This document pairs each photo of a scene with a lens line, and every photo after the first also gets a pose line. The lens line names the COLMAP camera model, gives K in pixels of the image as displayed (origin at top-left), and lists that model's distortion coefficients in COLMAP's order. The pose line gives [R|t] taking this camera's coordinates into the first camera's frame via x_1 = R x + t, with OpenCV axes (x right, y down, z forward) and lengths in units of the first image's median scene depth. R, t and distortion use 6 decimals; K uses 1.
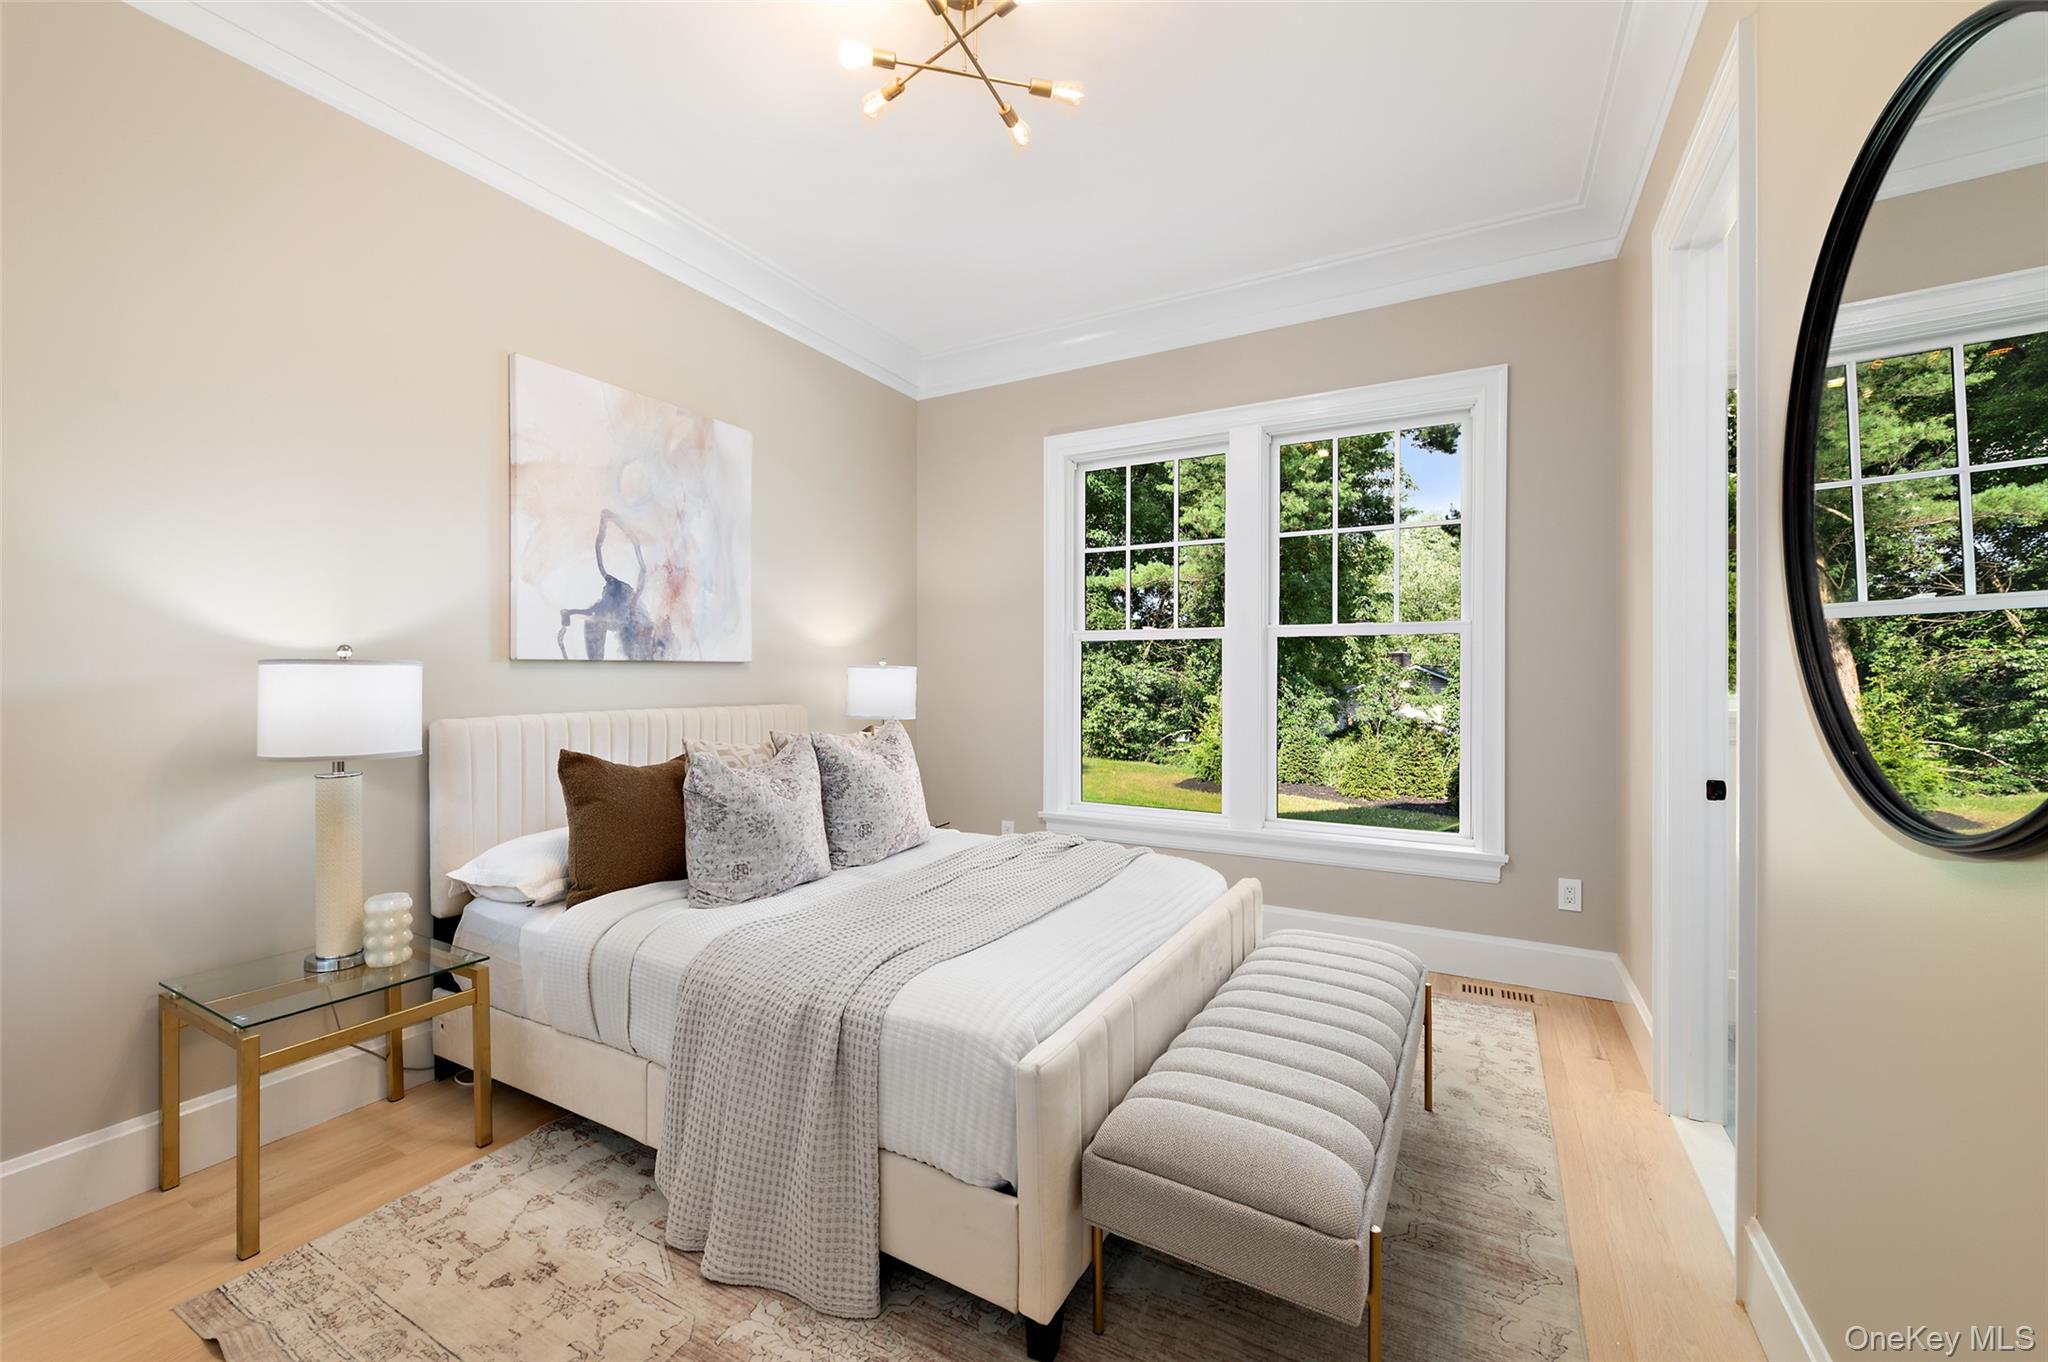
lens RADIAL K [[826.6, 0, 1016.7], [0, 826.6, 679.8], [0, 0, 1]] dist [0.000328, 0.000010]
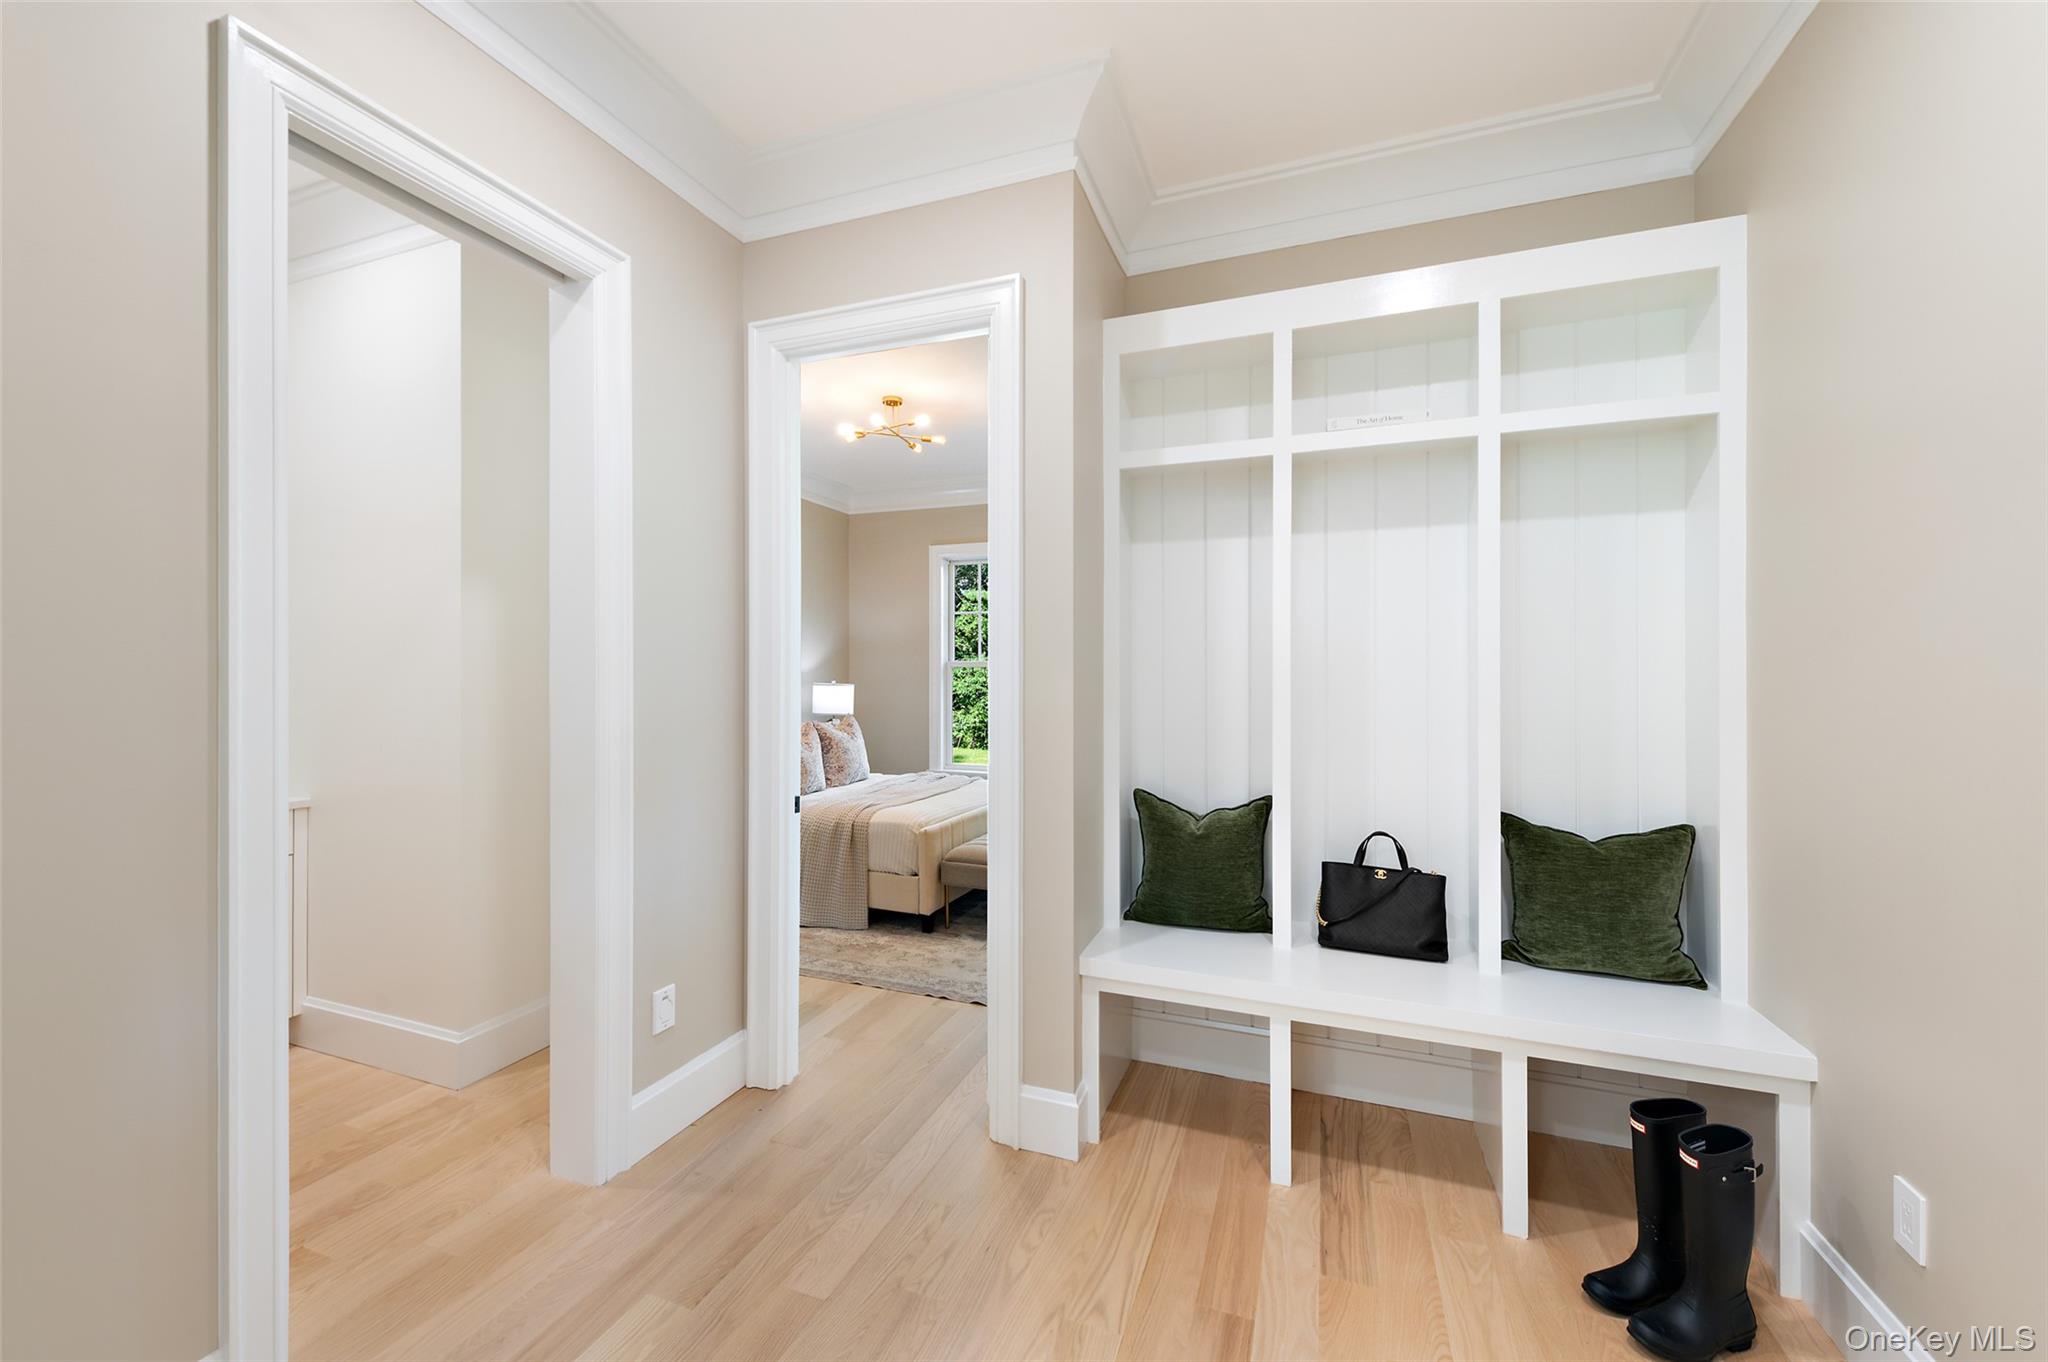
lens RADIAL K [[800.7, 0, 1023.7], [0, 800.7, 676.8], [0, 0, 1]] dist [0.000210, 0.000001]
pose [[0.989355, -0.003792, 0.145472, -0.023606], [0.003904, 0.999992, -0.000485, -0.044778], [-0.145469, 0.001048, 0.989362, -1.060213]]
